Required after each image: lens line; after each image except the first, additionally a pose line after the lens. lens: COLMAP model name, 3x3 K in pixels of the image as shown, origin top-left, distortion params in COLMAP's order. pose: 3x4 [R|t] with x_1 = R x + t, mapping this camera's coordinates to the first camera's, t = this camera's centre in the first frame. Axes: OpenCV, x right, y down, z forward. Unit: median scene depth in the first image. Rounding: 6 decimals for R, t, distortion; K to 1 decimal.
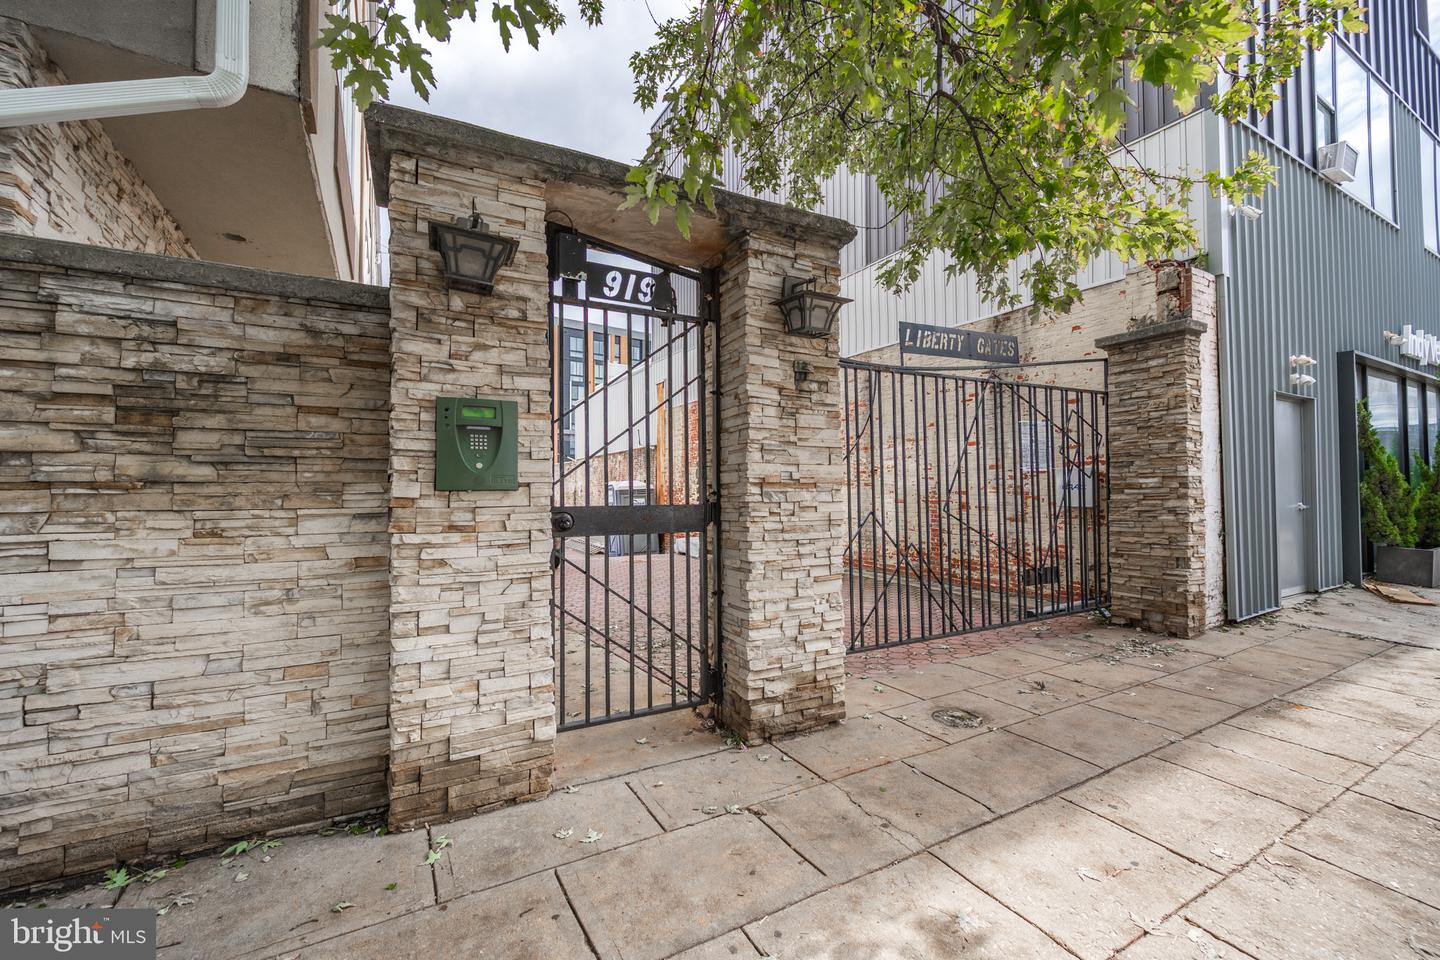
lens RADIAL K [[587.5, 0, 723.3], [0, 587.5, 480.5], [0, 0, 1]] dist [-0.001003, -0.000241]
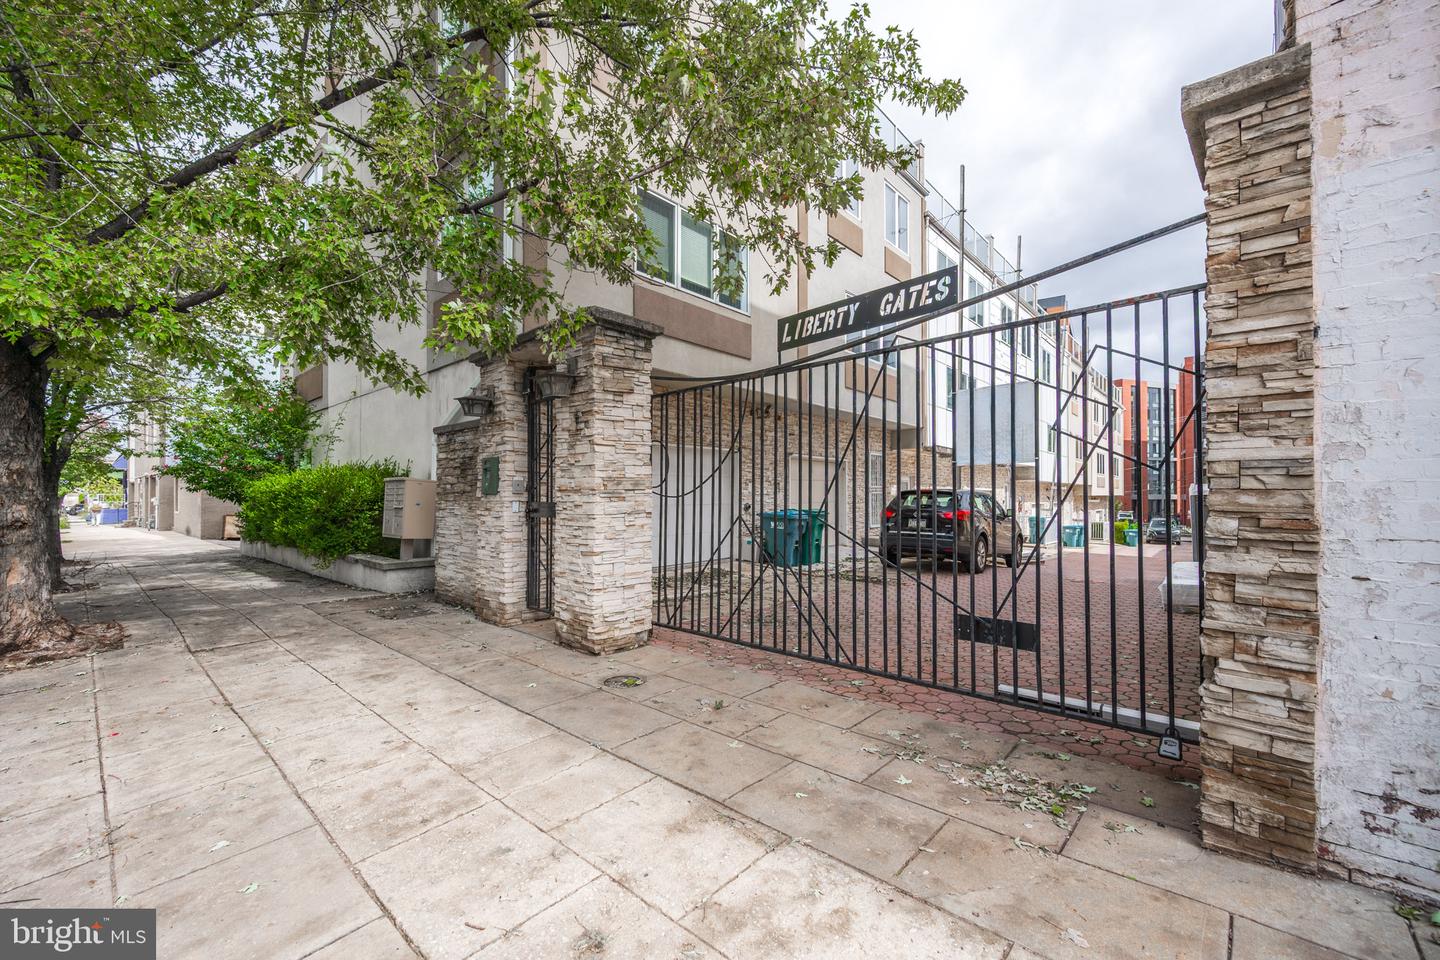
lens RADIAL K [[624.8, 0, 720.0], [0, 624.8, 480.0], [0, 0, 1]] dist [0.021721, -0.000039]
pose [[0.289819, -0.019783, -0.956877, 1.708350], [0.018483, 0.999716, -0.015071, 0.010354], [0.956903, -0.013319, 0.290102, 0.822133]]
